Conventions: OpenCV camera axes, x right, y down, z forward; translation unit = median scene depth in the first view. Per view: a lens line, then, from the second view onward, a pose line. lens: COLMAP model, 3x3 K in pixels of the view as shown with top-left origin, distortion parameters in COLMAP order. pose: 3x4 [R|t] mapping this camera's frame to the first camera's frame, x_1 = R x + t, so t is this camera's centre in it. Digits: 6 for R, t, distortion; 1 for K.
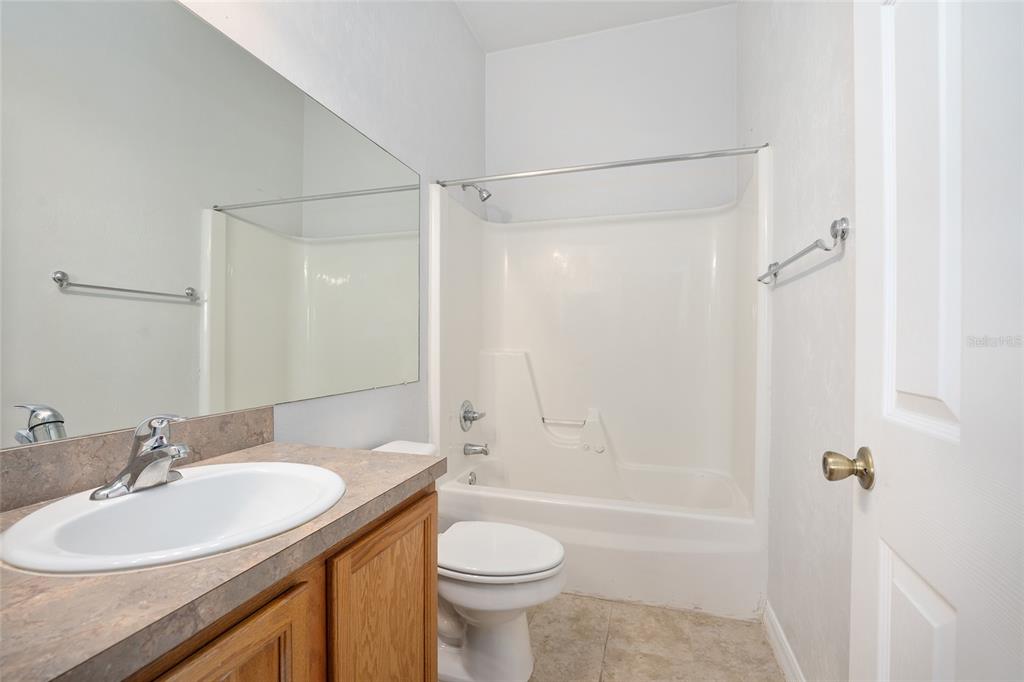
lens RADIAL K [[424.4, 0, 525.4], [0, 424.4, 344.8], [0, 0, 1]] dist [0.000051, -0.000055]
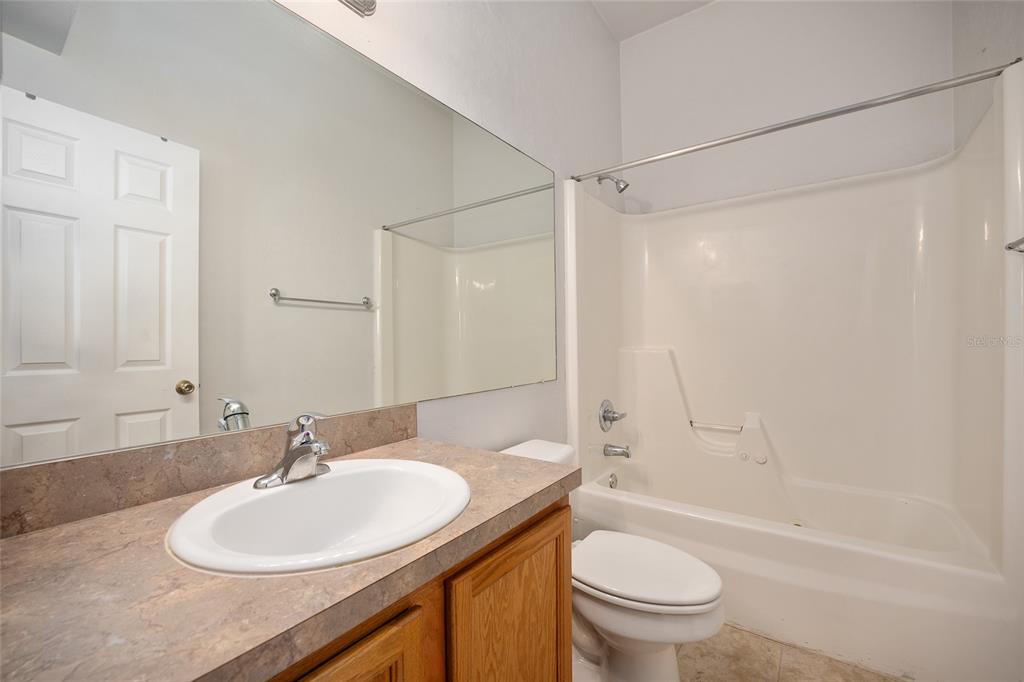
lens RADIAL K [[416.7, 0, 512.0], [0, 416.7, 341.0], [0, 0, 1]] dist [-0.028540, 0.004587]
pose [[0.935307, -0.014204, -0.353551, -0.009475], [0.012689, 0.999898, -0.006602, -0.000040], [0.353609, 0.001689, 0.935392, 0.156180]]
